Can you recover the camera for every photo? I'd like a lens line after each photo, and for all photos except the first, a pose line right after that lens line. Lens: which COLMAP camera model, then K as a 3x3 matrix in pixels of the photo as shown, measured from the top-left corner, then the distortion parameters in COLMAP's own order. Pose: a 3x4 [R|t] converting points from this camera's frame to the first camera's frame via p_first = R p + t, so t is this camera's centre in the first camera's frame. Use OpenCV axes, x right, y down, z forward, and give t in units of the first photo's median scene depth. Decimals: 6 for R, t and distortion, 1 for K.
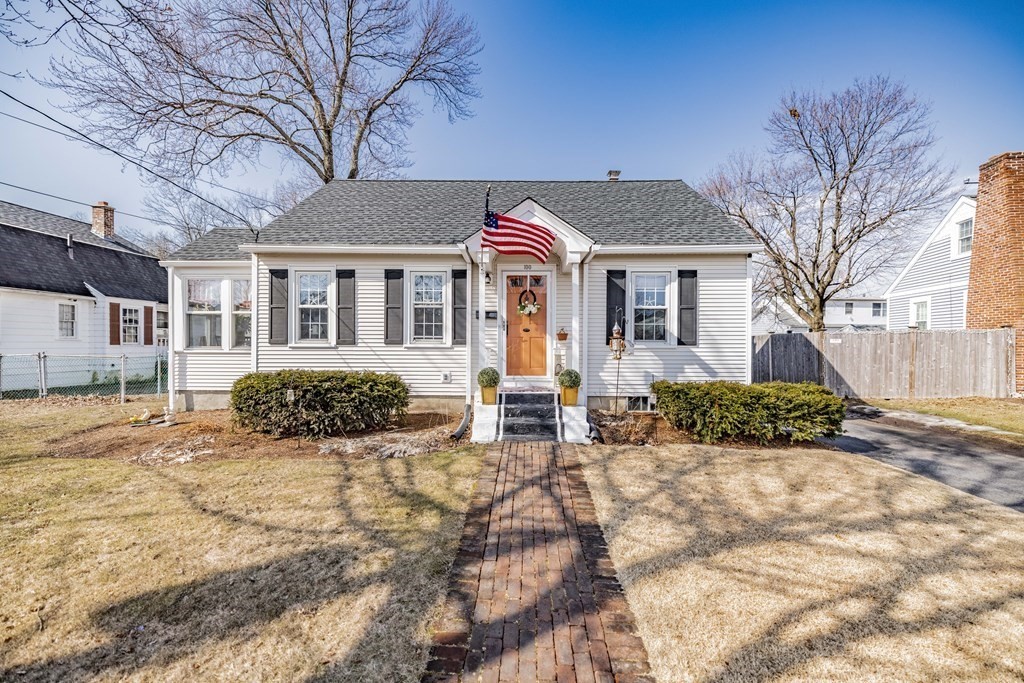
lens RADIAL K [[433.2, 0, 511.9], [0, 433.2, 345.0], [0, 0, 1]] dist [-0.001089, -0.000035]
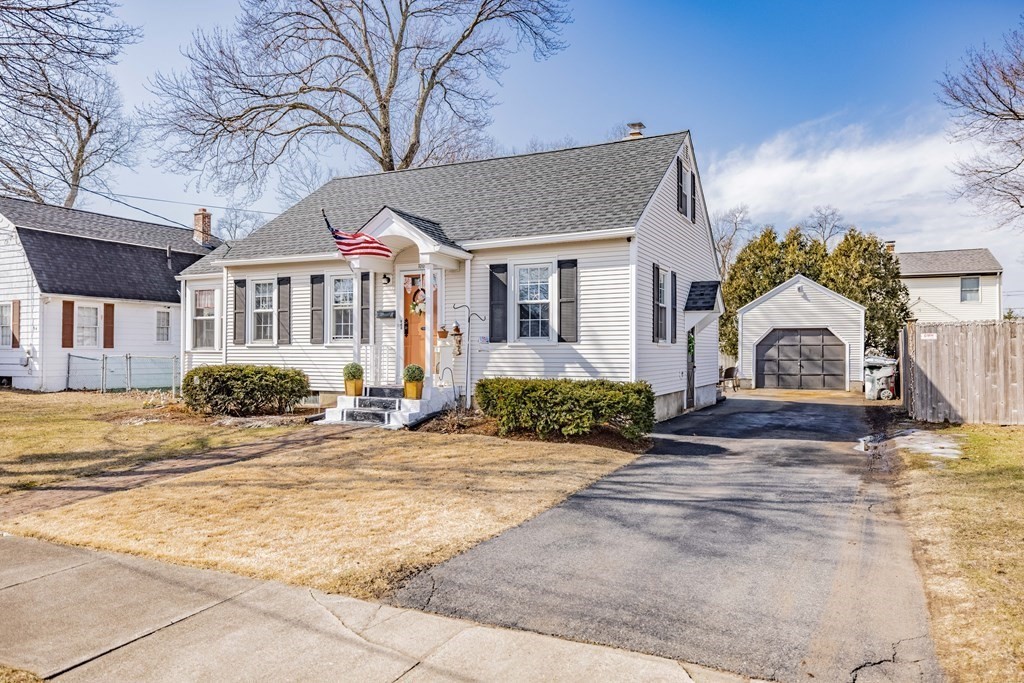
lens RADIAL K [[690.6, 0, 501.3], [0, 690.6, 346.7], [0, 0, 1]] dist [0.001404, -0.002433]
pose [[0.903257, -0.005441, -0.429066, 0.887129], [0.000878, 0.999941, -0.010833, 0.025346], [0.429100, 0.009408, 0.903208, -0.367702]]
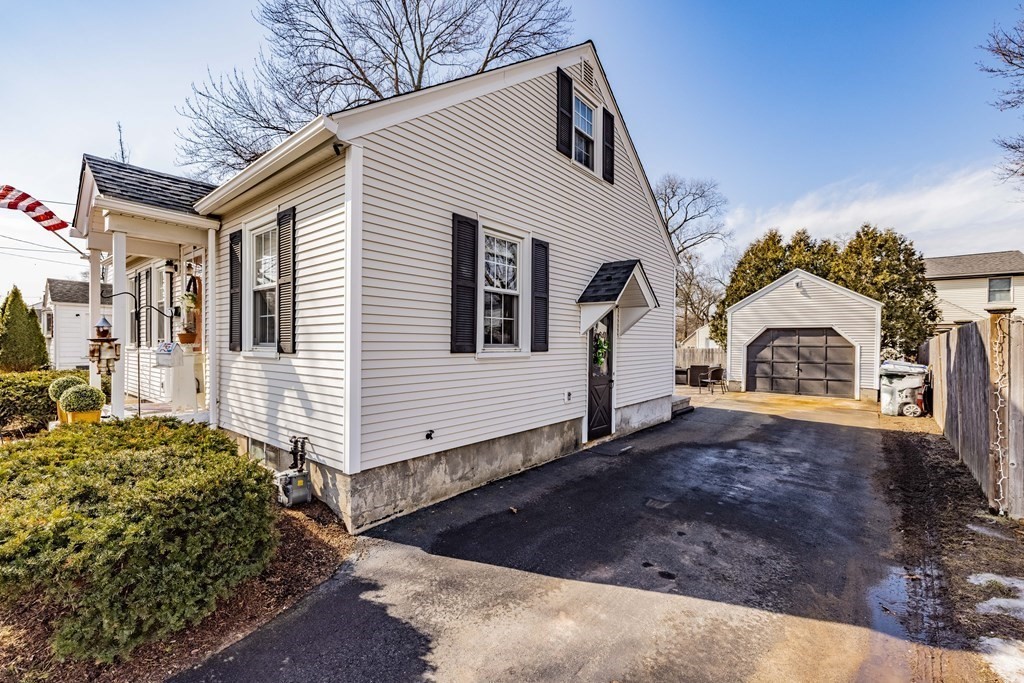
lens RADIAL K [[433.2, 0, 504.4], [0, 433.2, 343.5], [0, 0, 1]] dist [-0.001089, -0.000035]
pose [[0.783896, 0.004372, -0.620876, 0.923198], [-0.006239, 0.999980, -0.000835, -0.012207], [0.620860, 0.004528, 0.783908, 0.738868]]
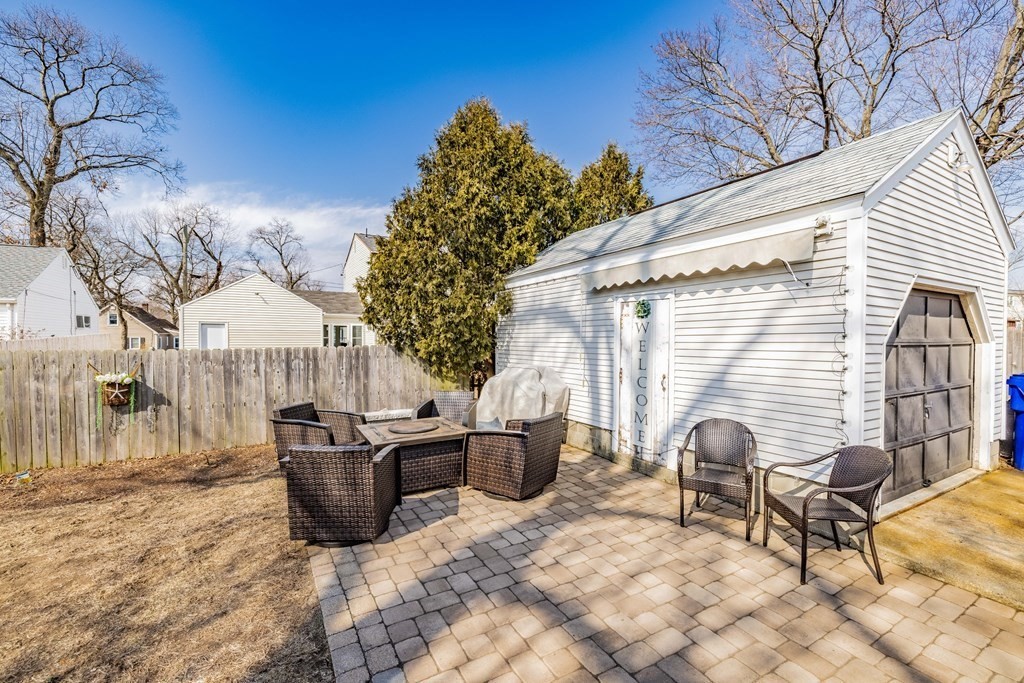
lens RADIAL K [[433.2, 0, 511.6], [0, 433.2, 344.5], [0, 0, 1]] dist [-0.001089, -0.000035]
pose [[0.849215, -0.011325, 0.527927, 0.055586], [-0.000961, 0.999735, 0.022992, -0.021797], [-0.528047, -0.020032, 0.848979, 2.472944]]
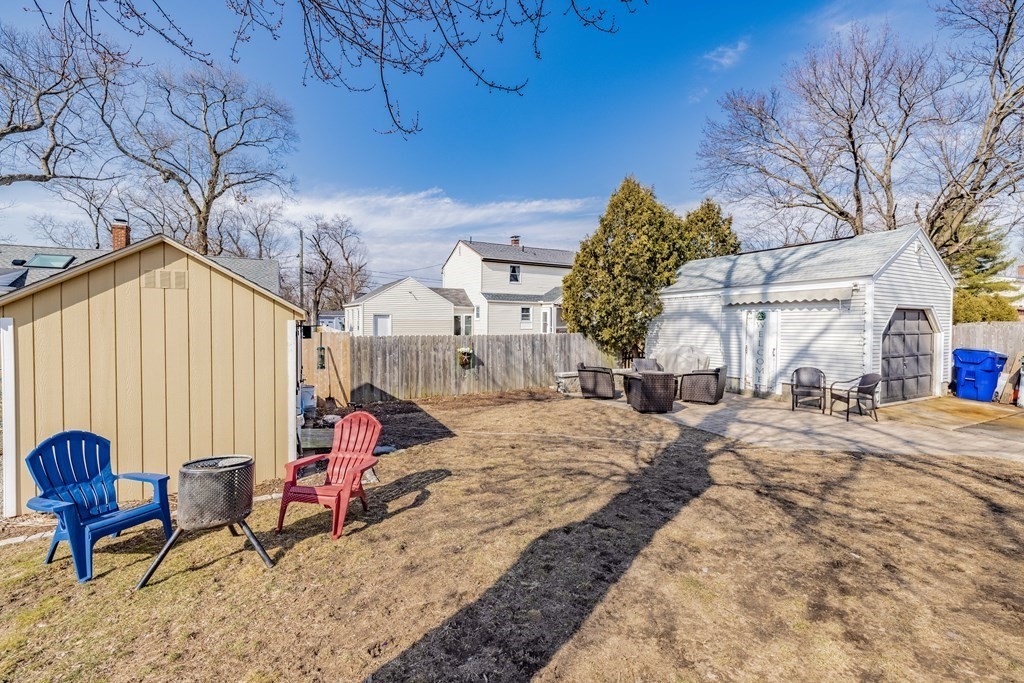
lens RADIAL K [[433.2, 0, 508.4], [0, 433.2, 331.9], [0, 0, 1]] dist [-0.001089, -0.000035]
pose [[0.873141, -0.012684, 0.487303, -0.717588], [-0.001469, 0.999588, 0.028650, -0.047116], [-0.487466, -0.025732, 0.872763, 2.161559]]
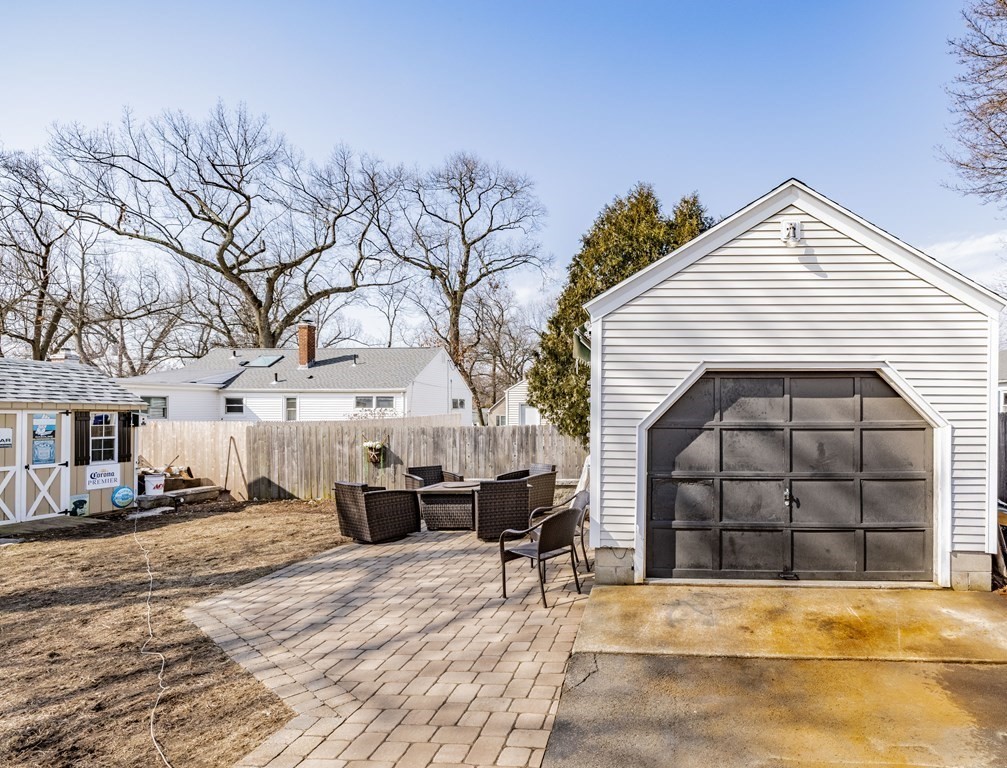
lens RADIAL K [[546.2, 0, 647.6], [0, 546.2, 411.3], [0, 0, 1]] dist [-0.004700, 0.000028]
pose [[0.999982, -0.003700, -0.004649, 0.615288], [0.003694, 0.999992, -0.001285, -0.029404], [0.004654, 0.001268, 0.999988, 2.019593]]
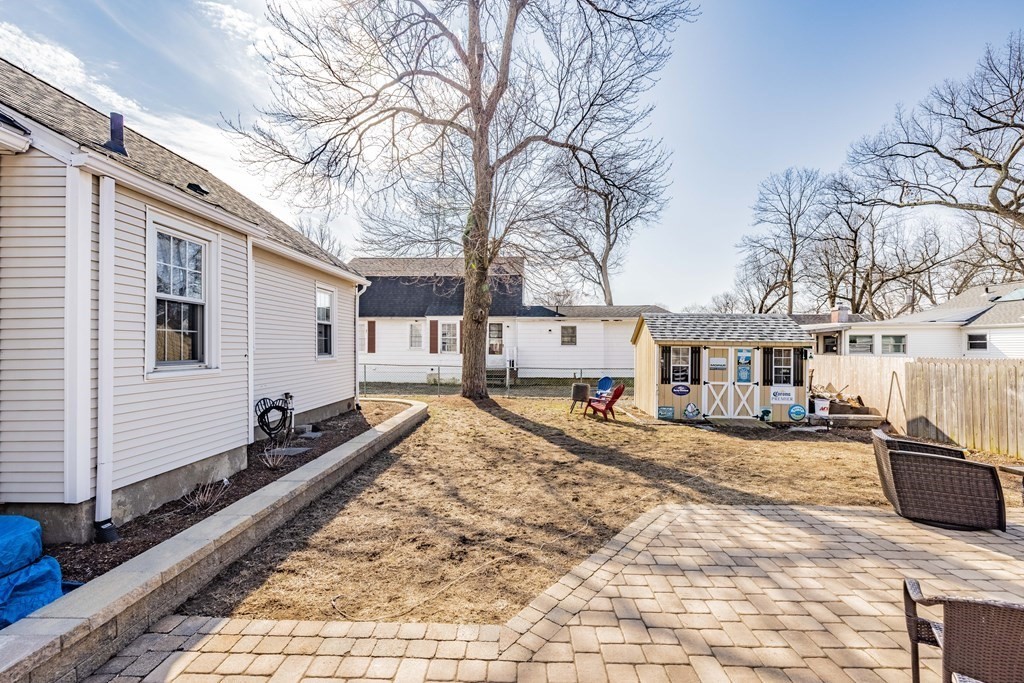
lens RADIAL K [[433.2, 0, 510.5], [0, 433.2, 346.3], [0, 0, 1]] dist [-0.001089, -0.000035]
pose [[0.011159, -0.005918, -0.999920, 0.698802], [-0.002470, 0.999979, -0.005946, -0.028594], [0.999935, 0.002536, 0.011145, 2.402671]]
